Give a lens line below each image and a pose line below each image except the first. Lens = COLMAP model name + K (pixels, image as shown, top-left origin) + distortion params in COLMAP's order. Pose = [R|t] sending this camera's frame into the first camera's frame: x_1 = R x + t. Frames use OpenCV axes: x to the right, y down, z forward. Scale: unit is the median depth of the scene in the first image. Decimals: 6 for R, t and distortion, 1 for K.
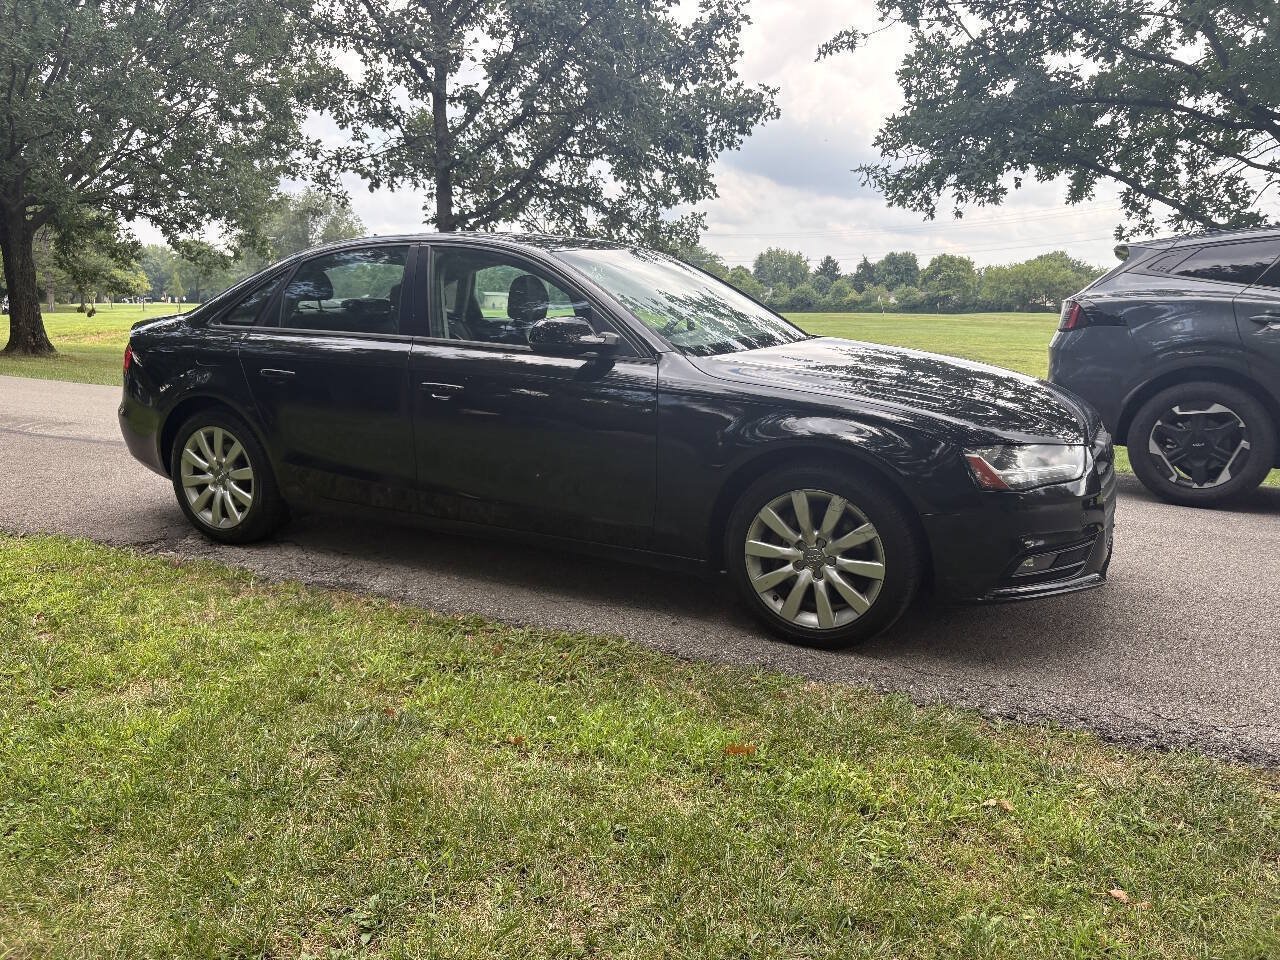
lens RADIAL K [[991.3, 0, 640.6], [0, 991.3, 487.6], [0, 0, 1]] dist [0.032168, -0.034432]
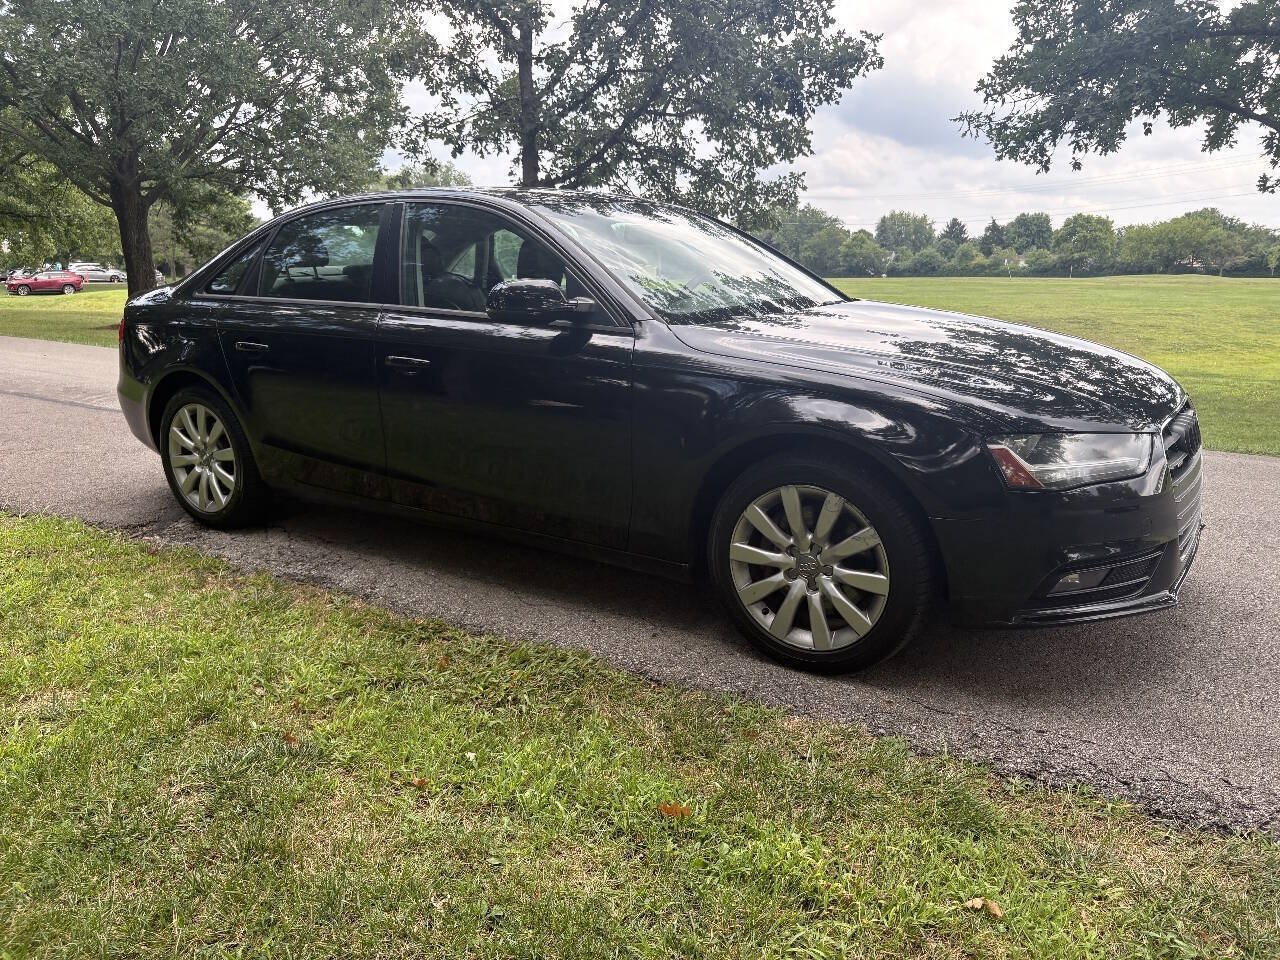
lens RADIAL K [[988.9, 0, 652.8], [0, 988.9, 488.6], [0, 0, 1]] dist [0.036673, -0.038801]
pose [[0.994196, 0.011151, -0.107008, 0.031778], [-0.007698, 0.999438, 0.032629, -0.004958], [0.107312, -0.031616, 0.993723, 0.037703]]
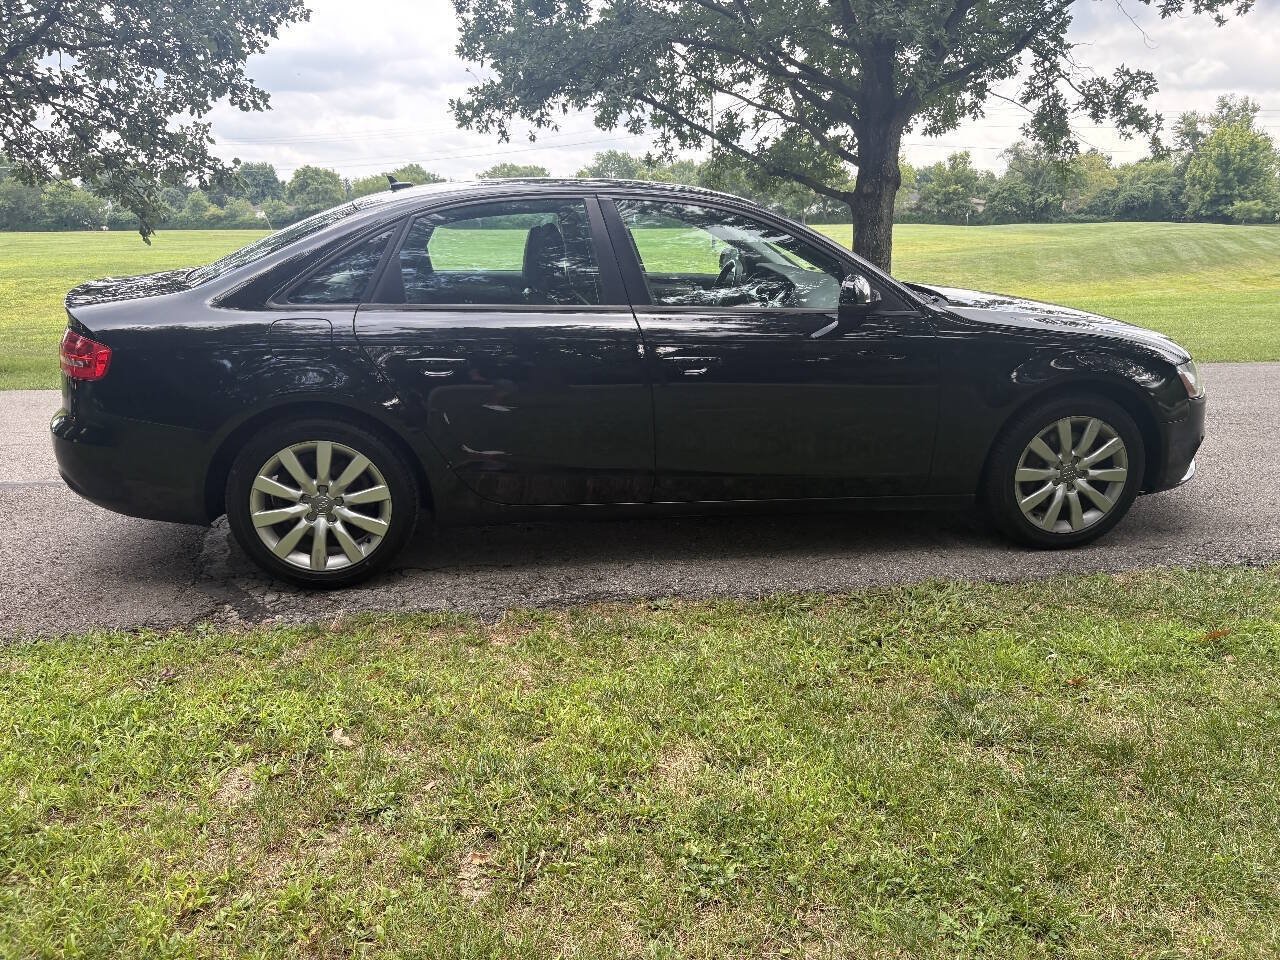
lens RADIAL K [[1001.9, 0, 640.0], [0, 1001.9, 480.0], [0, 0, 1]] dist [0.010323, -0.003471]
pose [[0.807697, -0.165634, 0.565855, -0.215827], [0.122913, 0.985945, 0.113156, -0.028370], [-0.576644, -0.021845, 0.816703, 0.077696]]
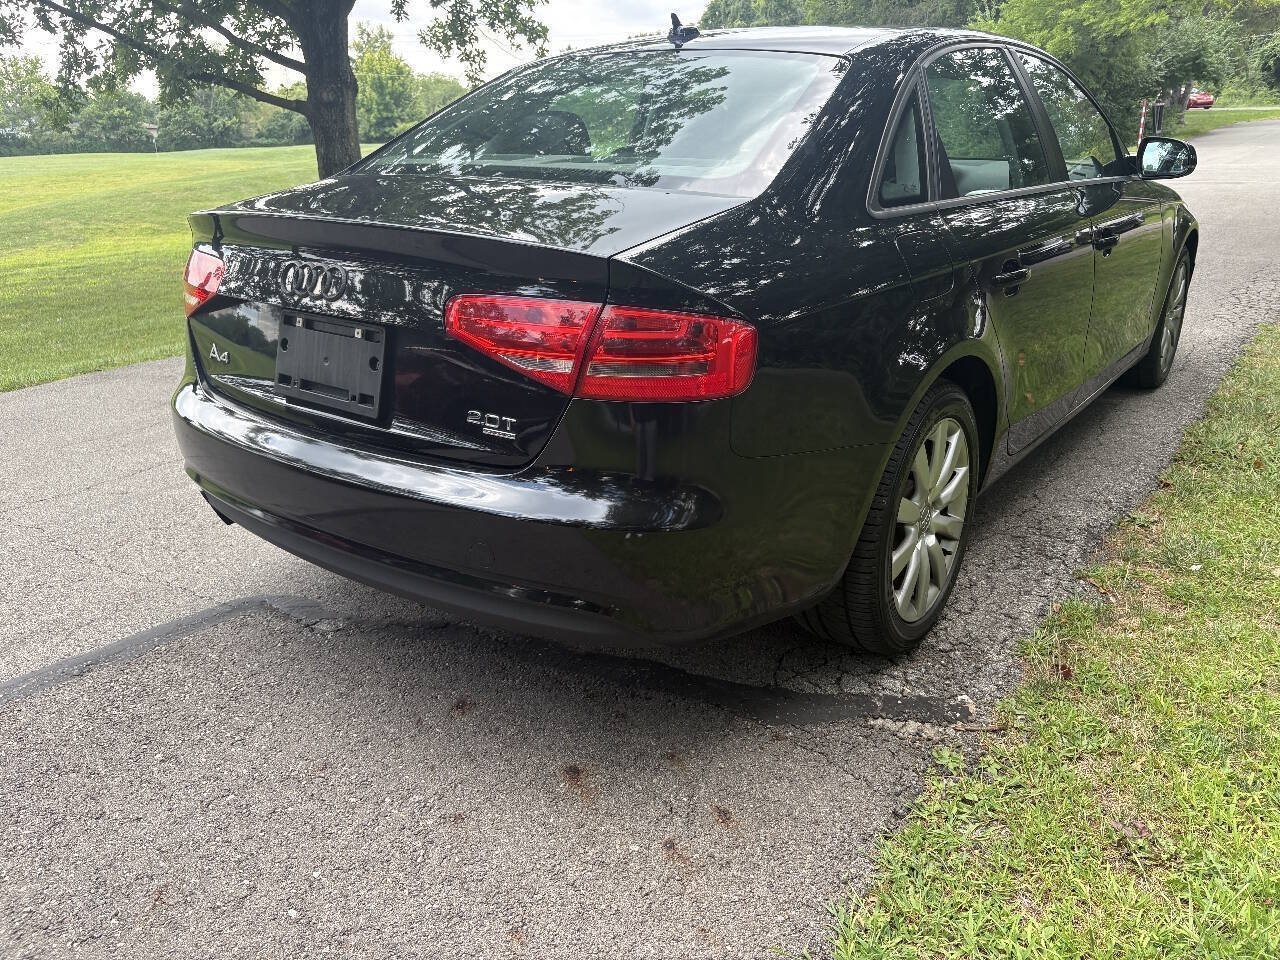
lens RADIAL K [[990.4, 0, 645.4], [0, 990.4, 484.0], [0, 0, 1]] dist [0.036101, -0.040426]
pose [[0.146126, -0.349467, 0.925484, -0.295709], [0.212925, 0.924710, 0.315556, -0.070109], [-0.966080, 0.150947, 0.209534, 0.336064]]
